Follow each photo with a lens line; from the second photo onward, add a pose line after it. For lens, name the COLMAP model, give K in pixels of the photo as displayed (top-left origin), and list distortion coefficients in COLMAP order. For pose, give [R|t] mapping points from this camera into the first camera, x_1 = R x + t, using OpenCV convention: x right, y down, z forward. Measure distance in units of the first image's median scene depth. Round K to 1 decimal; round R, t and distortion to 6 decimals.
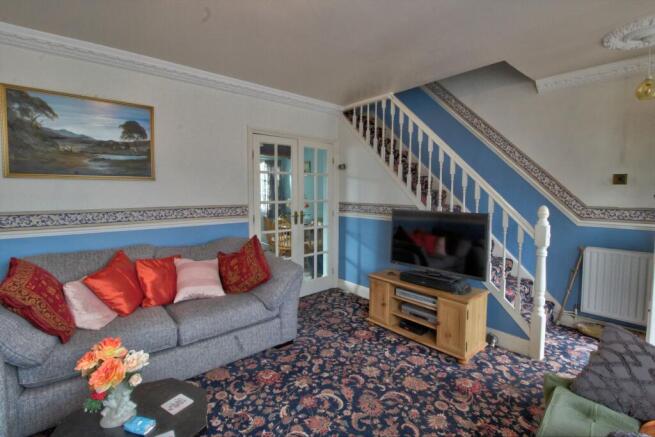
lens RADIAL K [[302.5, 0, 332.1], [0, 302.5, 206.8], [0, 0, 1]] dist [0.003110, -0.012916]
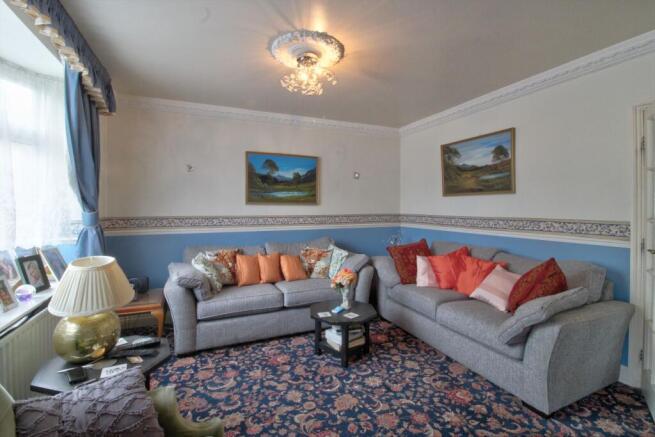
lens RADIAL K [[302.5, 0, 332.1], [0, 302.5, 206.8], [0, 0, 1]] dist [0.003110, -0.012916]
pose [[-0.293351, -0.002057, -0.956003, 0.828634], [-0.040841, 0.999112, 0.010382, -0.050973], [0.955132, 0.042090, -0.293174, 1.465843]]
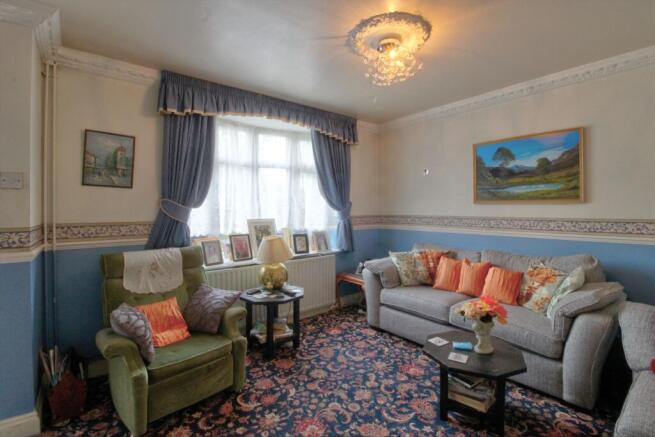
lens RADIAL K [[302.5, 0, 332.1], [0, 302.5, 206.8], [0, 0, 1]] dist [0.003110, -0.012916]
pose [[-0.999611, 0.005512, 0.027351, 0.048629], [0.006522, 0.999294, 0.036997, -0.071853], [-0.027127, 0.037161, -0.998941, 2.016335]]
